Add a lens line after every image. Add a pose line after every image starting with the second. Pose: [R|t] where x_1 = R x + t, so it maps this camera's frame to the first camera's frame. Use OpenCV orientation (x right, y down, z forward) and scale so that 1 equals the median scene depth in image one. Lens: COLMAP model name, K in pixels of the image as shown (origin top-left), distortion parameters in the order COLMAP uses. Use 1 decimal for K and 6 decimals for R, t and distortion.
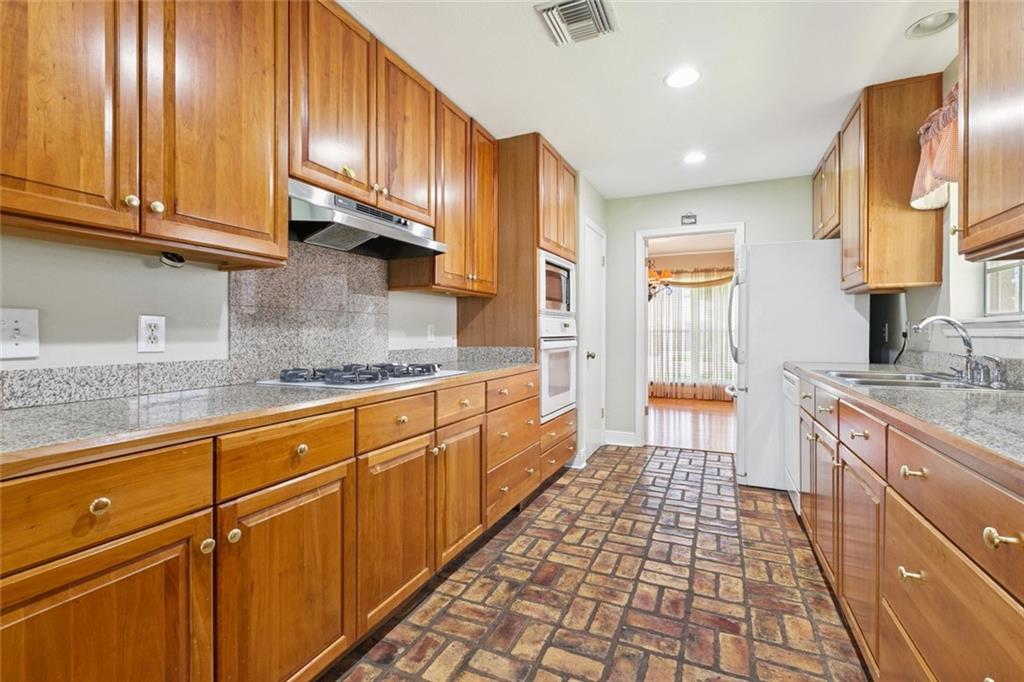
lens RADIAL K [[458.6, 0, 510.9], [0, 458.6, 333.8], [0, 0, 1]] dist [0.000645, -0.000378]
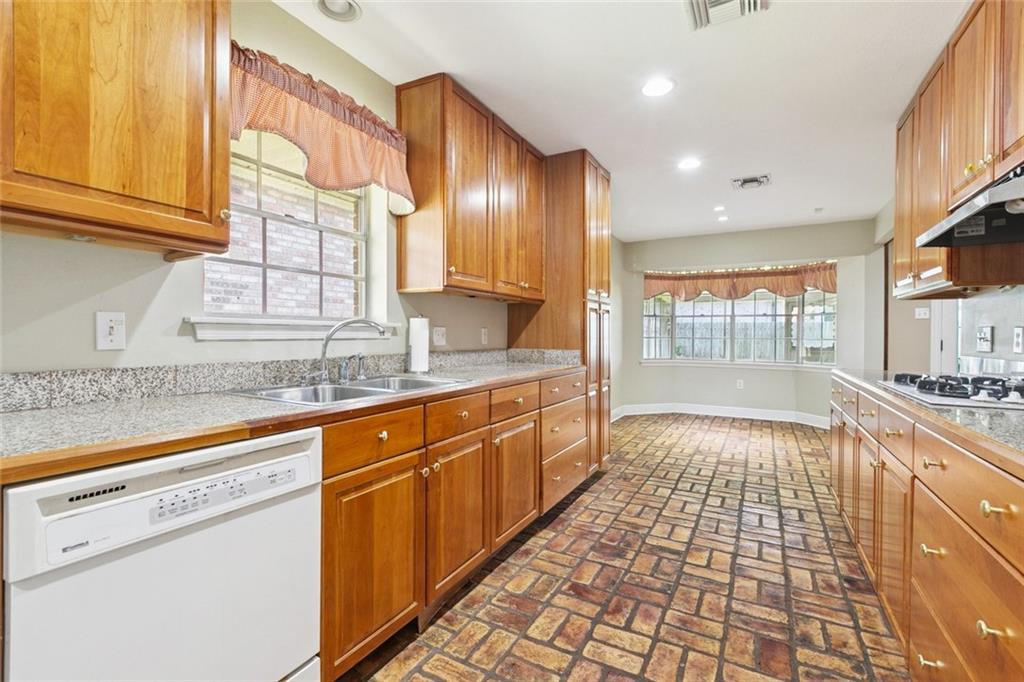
lens RADIAL K [[458.6, 0, 505.5], [0, 458.6, 338.7], [0, 0, 1]] dist [0.000645, -0.000378]
pose [[-0.996191, -0.008384, 0.086796, 0.508884], [-0.007085, 0.999858, 0.015262, -0.014059], [-0.086911, 0.014589, -0.996109, 1.967326]]
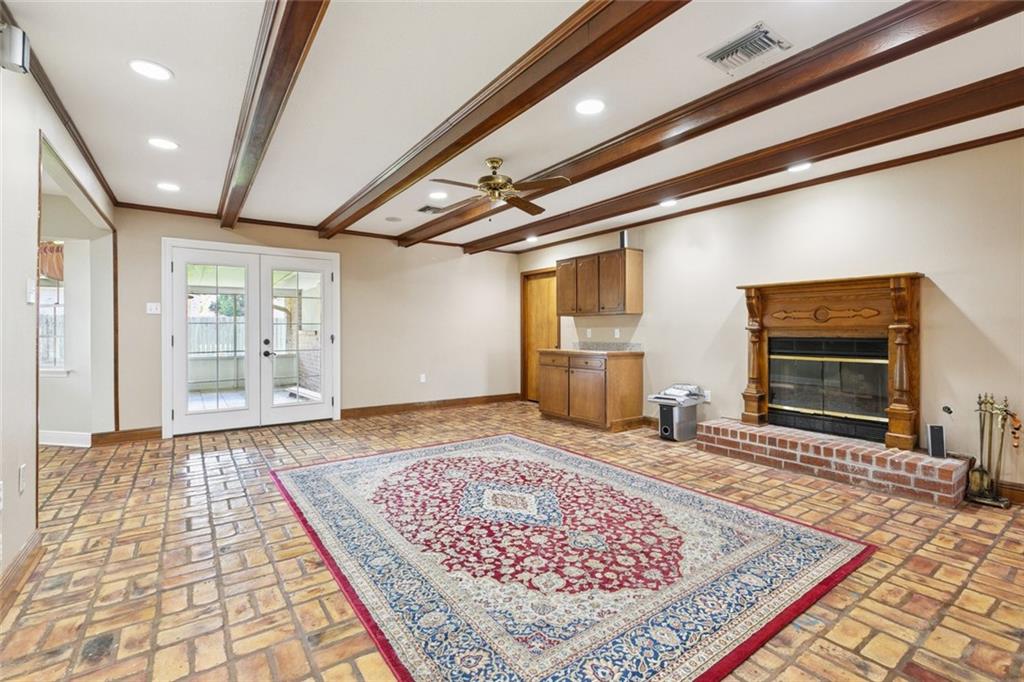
lens RADIAL K [[458.6, 0, 507.4], [0, 458.6, 331.2], [0, 0, 1]] dist [0.000645, -0.000378]
pose [[-0.508913, 0.000704, -0.860818, 0.377303], [-0.005899, 0.999973, 0.004306, -0.016412], [0.860798, 0.007269, -0.508895, 1.993583]]
